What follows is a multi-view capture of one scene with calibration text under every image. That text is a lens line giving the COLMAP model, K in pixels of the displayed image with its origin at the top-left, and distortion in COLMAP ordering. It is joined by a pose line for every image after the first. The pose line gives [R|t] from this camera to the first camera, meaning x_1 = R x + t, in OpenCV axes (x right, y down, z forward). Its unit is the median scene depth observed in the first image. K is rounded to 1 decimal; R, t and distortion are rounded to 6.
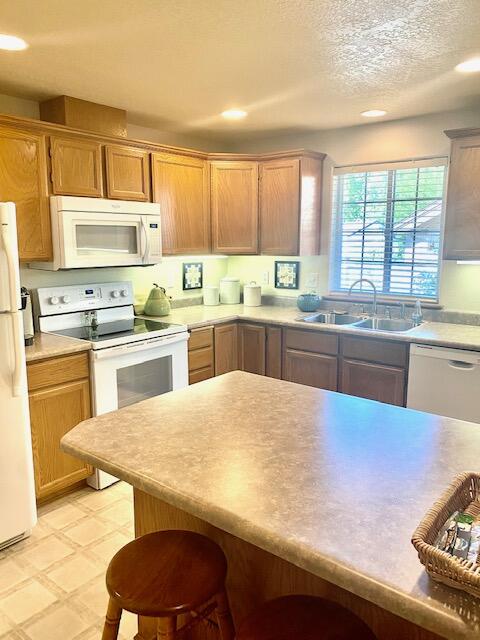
lens RADIAL K [[490.8, 0, 239.4], [0, 490.8, 321.0], [0, 0, 1]] dist [0.047499, 0.000367]
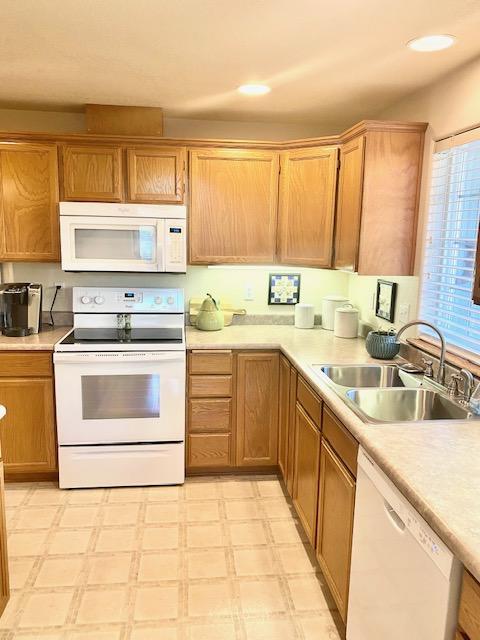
lens RADIAL K [[490.8, 0, 239.3], [0, 490.8, 318.6], [0, 0, 1]] dist [0.047499, 0.000367]
pose [[0.713977, 0.136570, -0.686720, 0.550520], [-0.139956, 0.988836, 0.051141, -0.093986], [0.686038, 0.059597, 0.725120, 0.425260]]
